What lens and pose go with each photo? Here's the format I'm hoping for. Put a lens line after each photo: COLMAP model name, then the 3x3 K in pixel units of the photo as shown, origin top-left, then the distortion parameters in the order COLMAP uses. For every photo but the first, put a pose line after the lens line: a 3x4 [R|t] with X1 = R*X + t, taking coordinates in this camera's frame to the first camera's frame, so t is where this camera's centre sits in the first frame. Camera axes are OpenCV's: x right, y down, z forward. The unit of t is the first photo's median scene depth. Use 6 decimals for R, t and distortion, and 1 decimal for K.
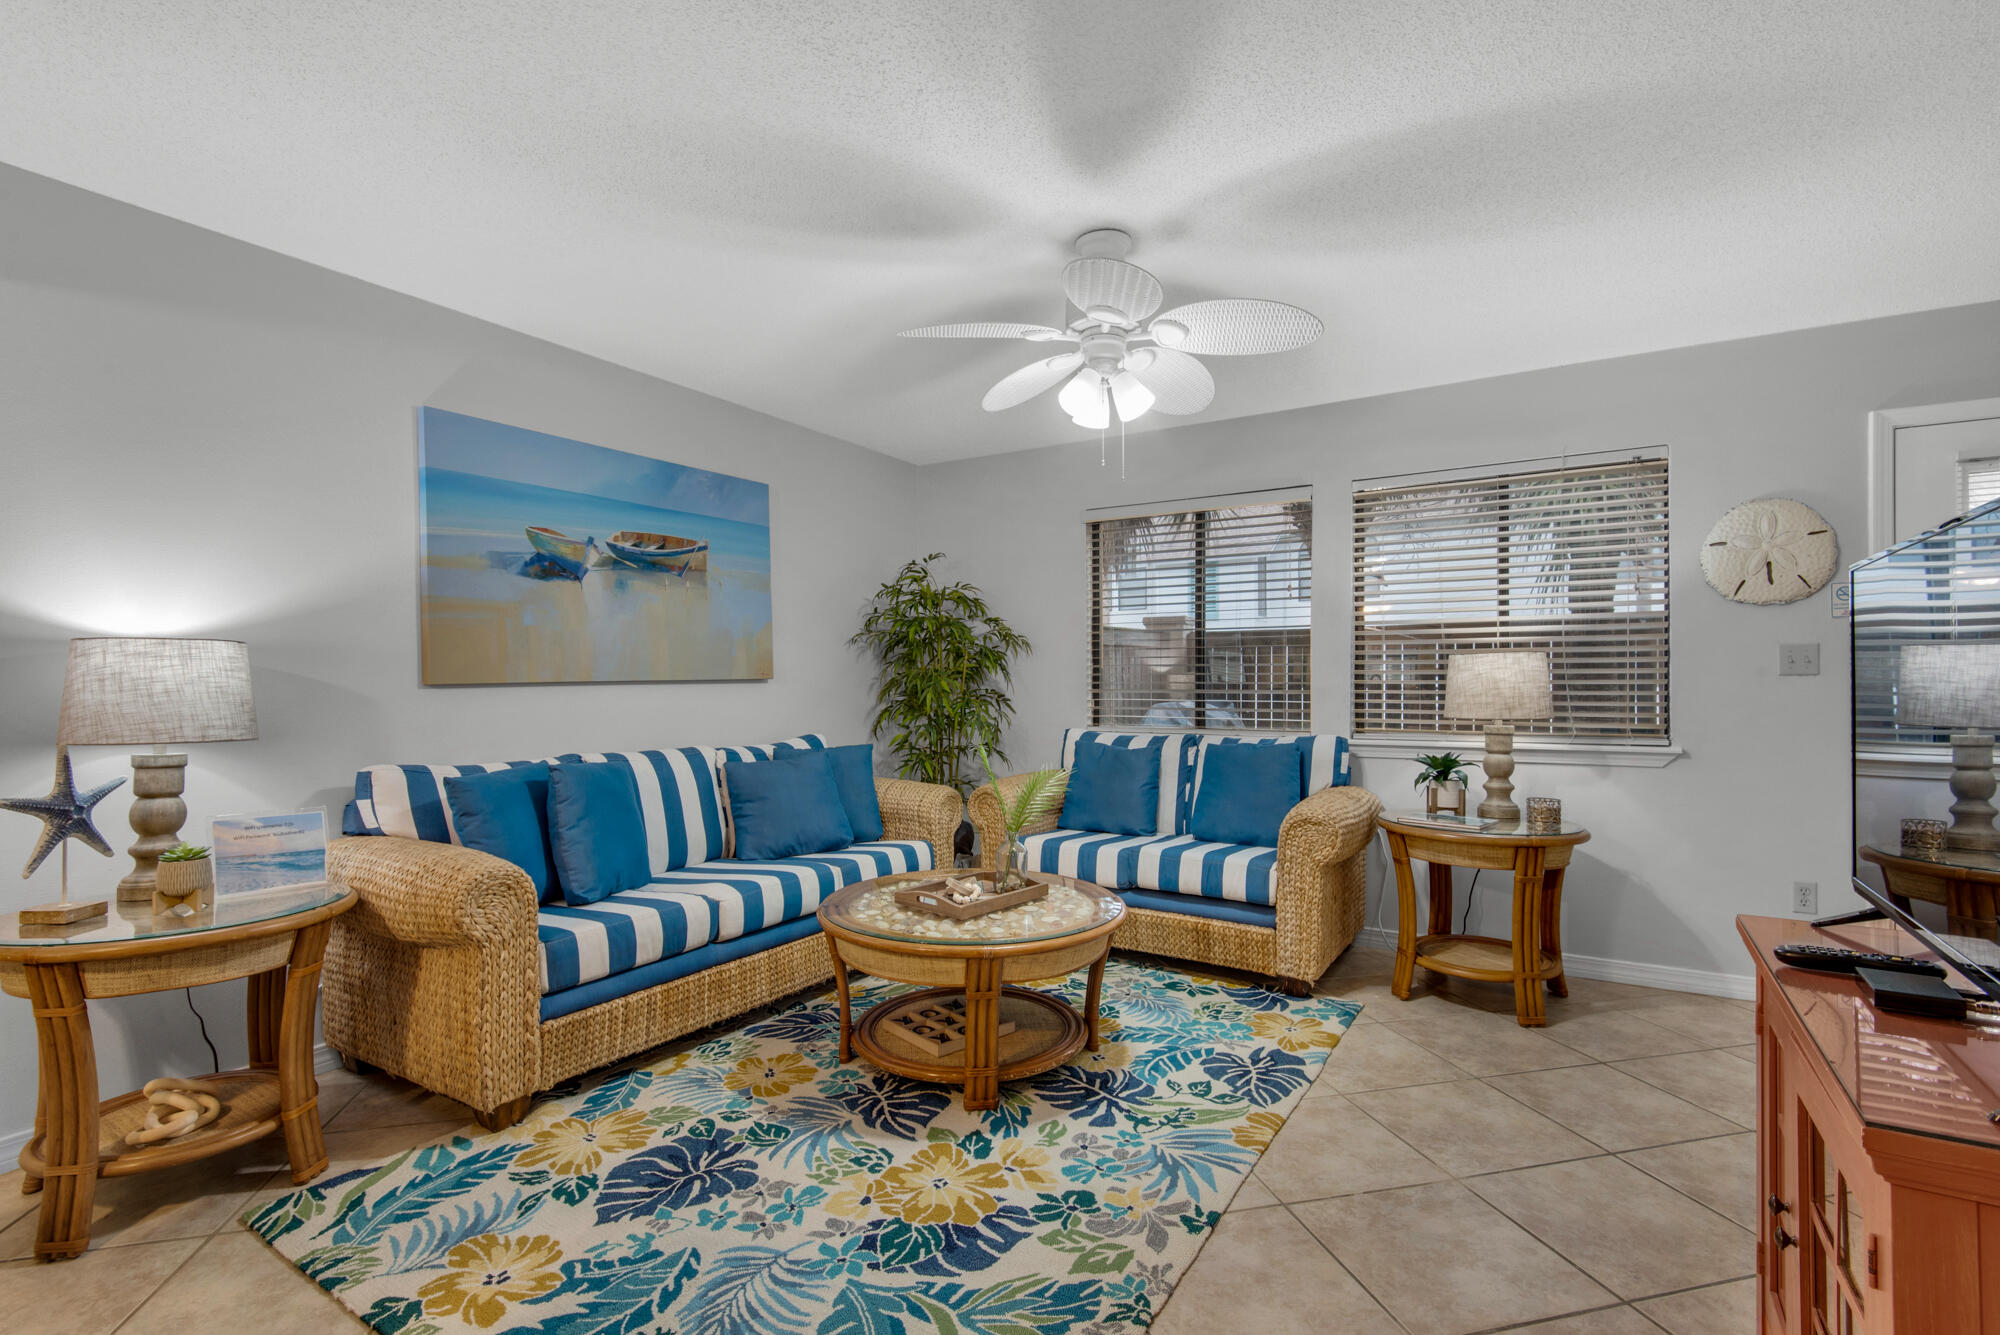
lens RADIAL K [[922.9, 0, 999.1], [0, 922.9, 678.4], [0, 0, 1]] dist [0.021663, -0.000780]
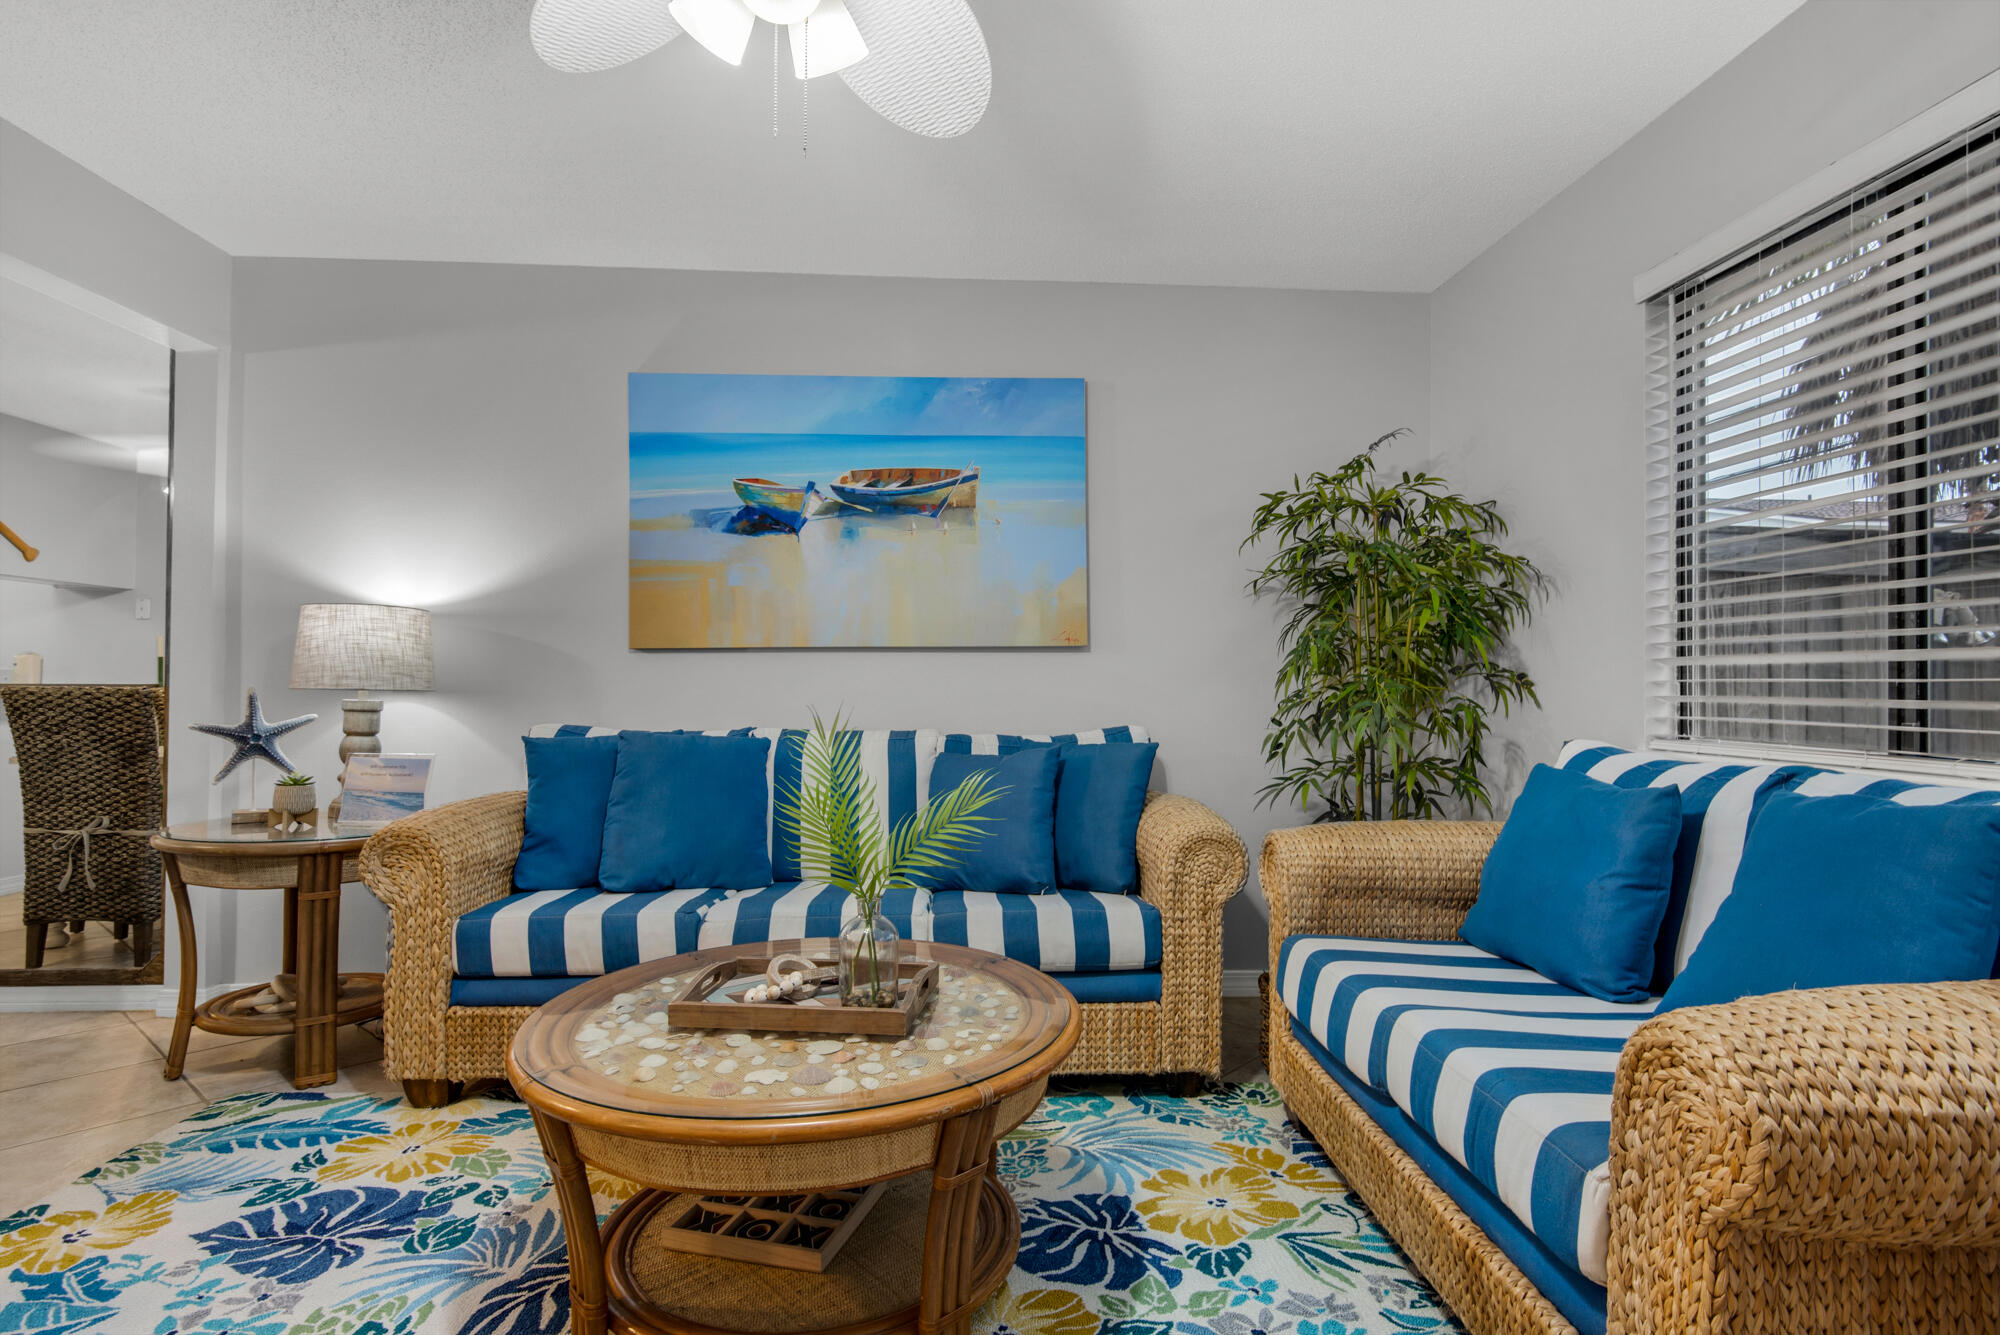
lens RADIAL K [[1035.7, 0, 1000.0], [0, 1035.7, 667.5], [0, 0, 1]] dist [0.016369, -0.009250]
pose [[0.577671, -0.005551, -0.816251, 0.492828], [-0.006414, 0.999915, -0.011340, 0.034259], [0.816244, 0.011786, 0.577587, 0.635612]]
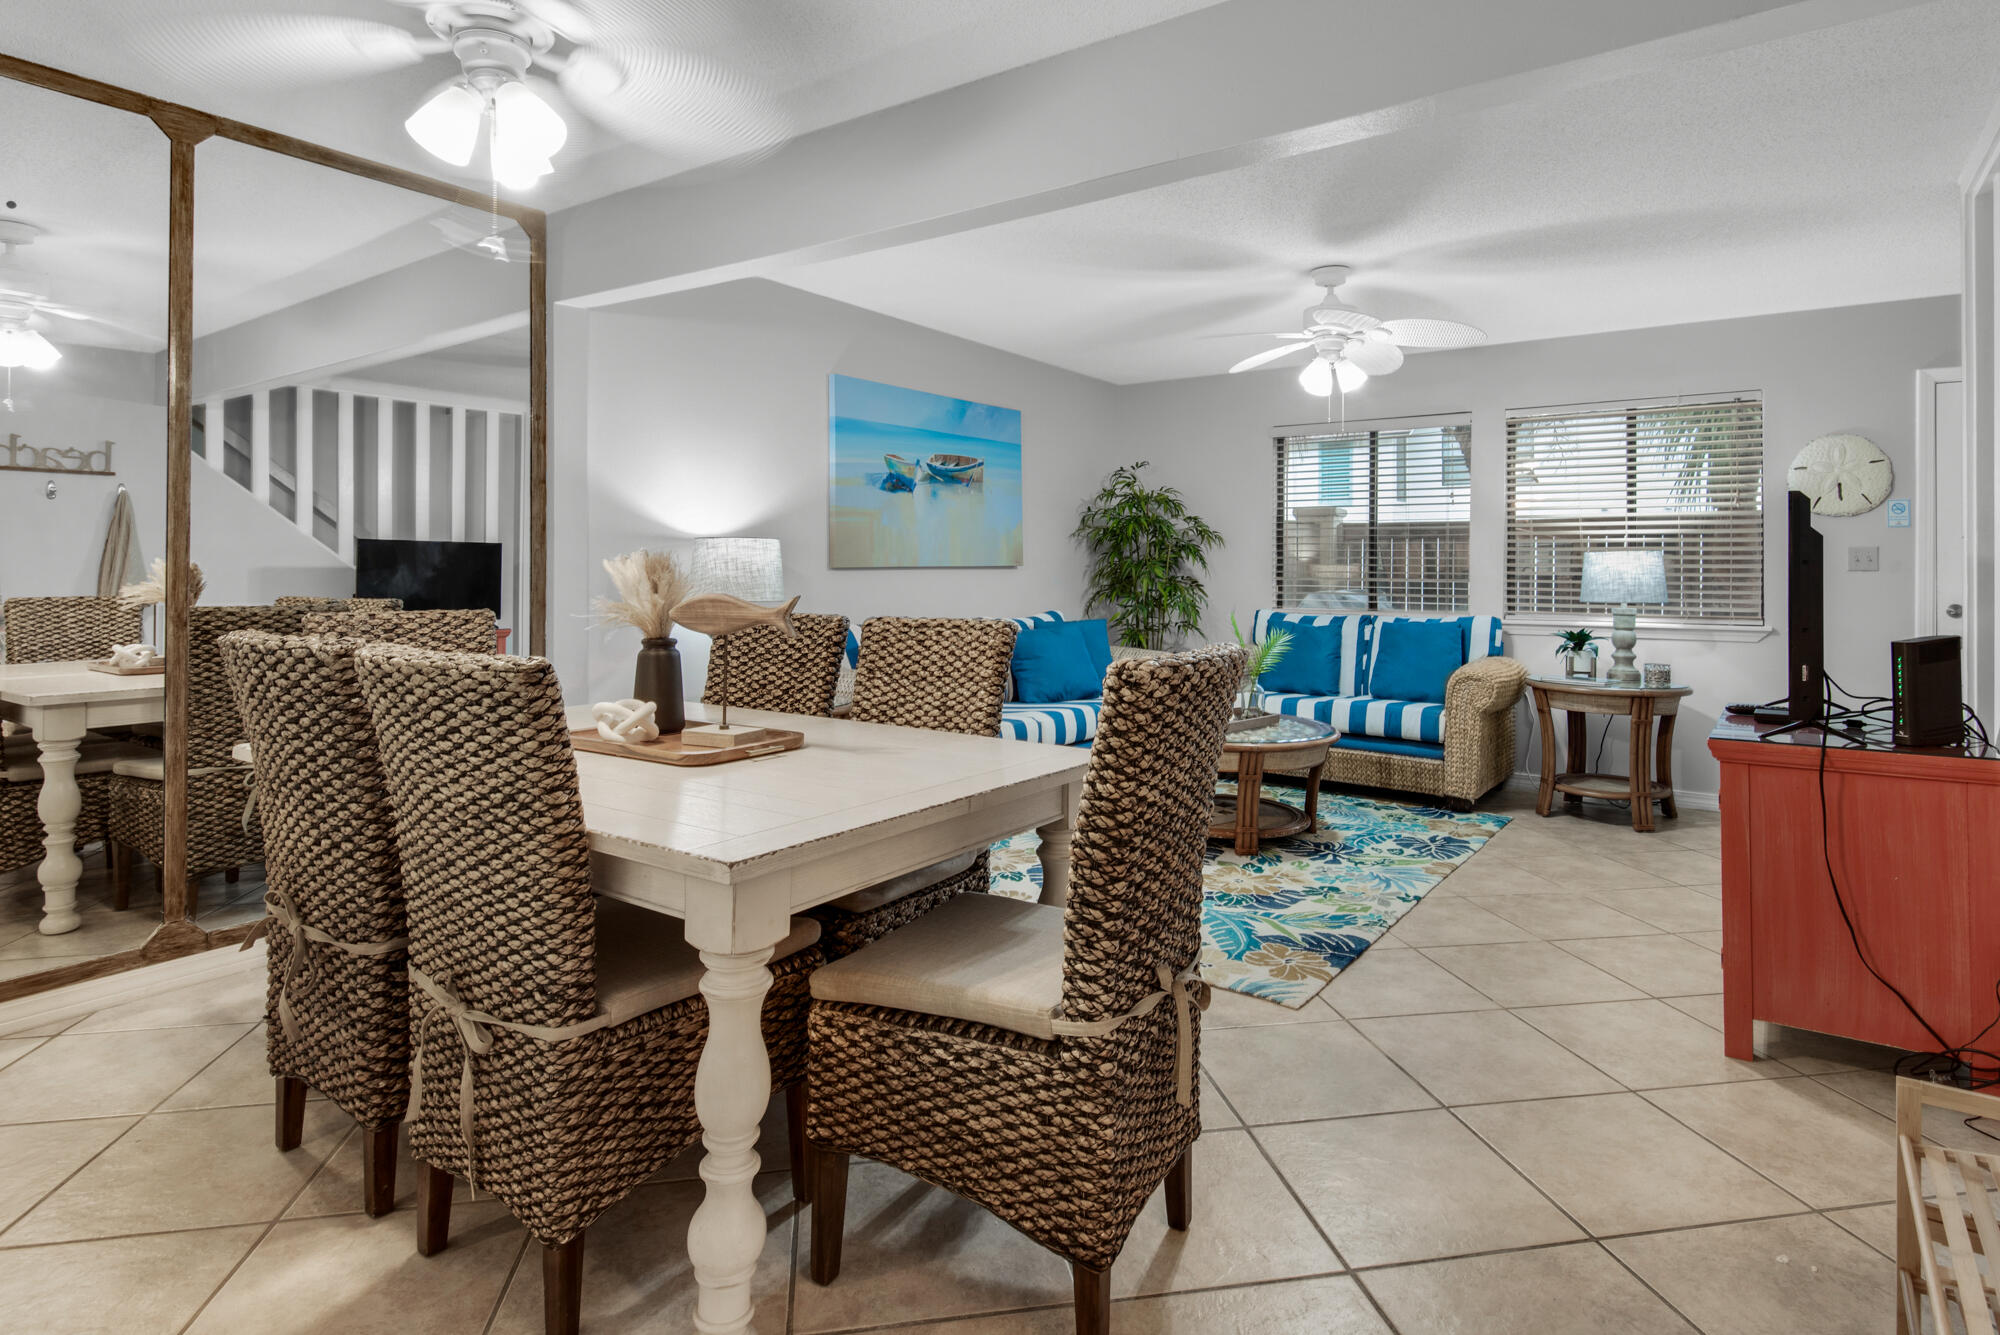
lens RADIAL K [[1061.3, 0, 999.2], [0, 1061.3, 553.3], [0, 0, 1]] dist [0.025823, -0.000865]
pose [[0.997131, 0.008335, -0.075233, -0.223429], [-0.009277, 0.999883, -0.012179, 0.001642], [0.075123, 0.012842, 0.997092, -0.571380]]
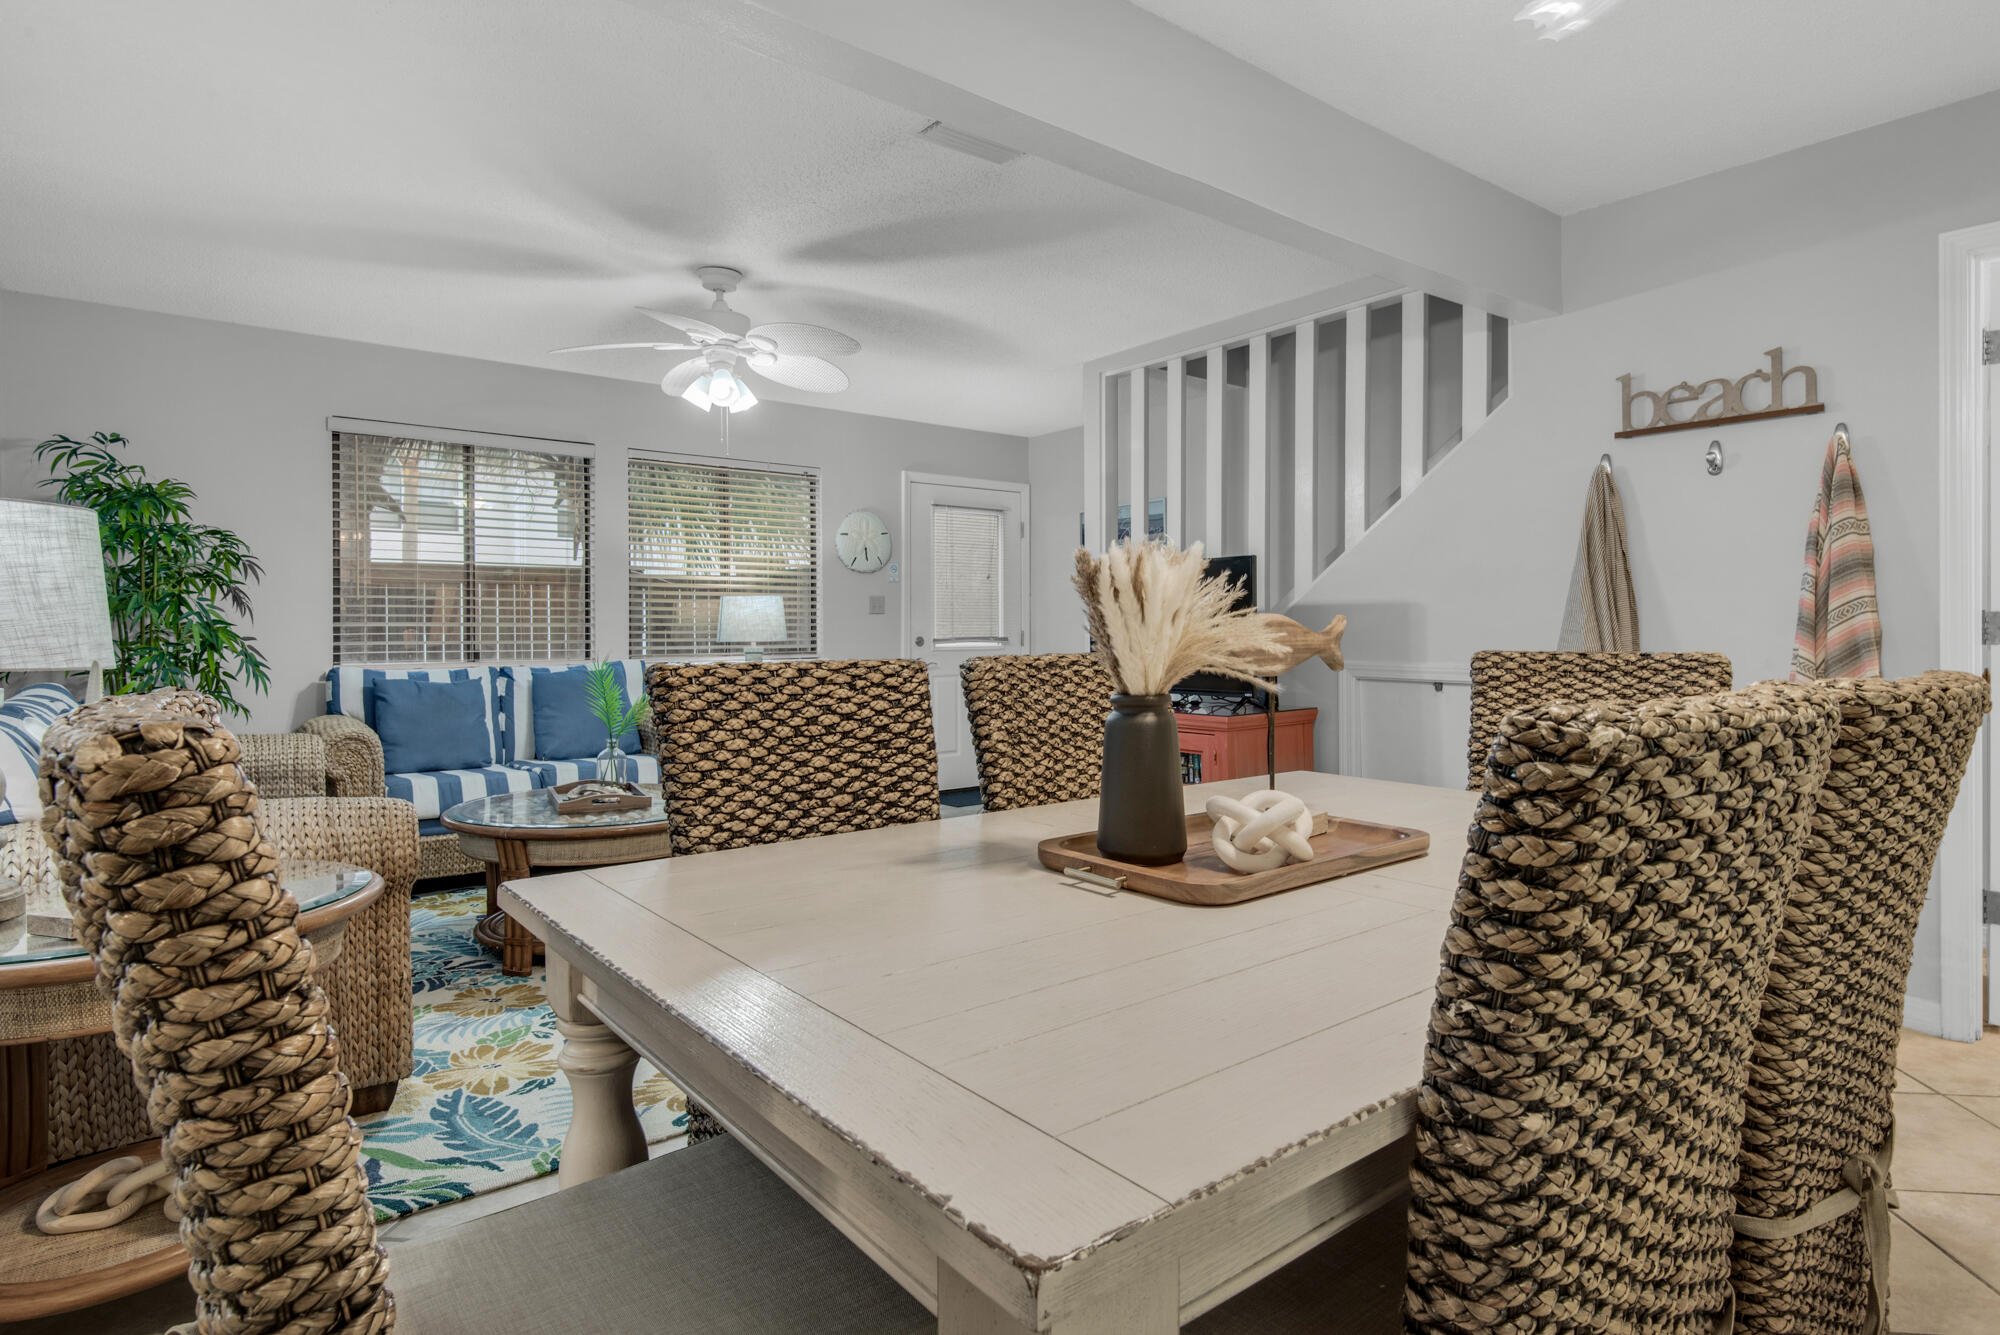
lens RADIAL K [[1085.3, 0, 1012.7], [0, 1085.3, 631.2], [0, 0, 1]] dist [0.047848, -0.037328]
pose [[0.336768, 0.000083, 0.941588, -0.966592], [0.000212, 1.000000, -0.000164, 0.029258], [-0.941588, 0.000255, 0.336768, 0.073721]]
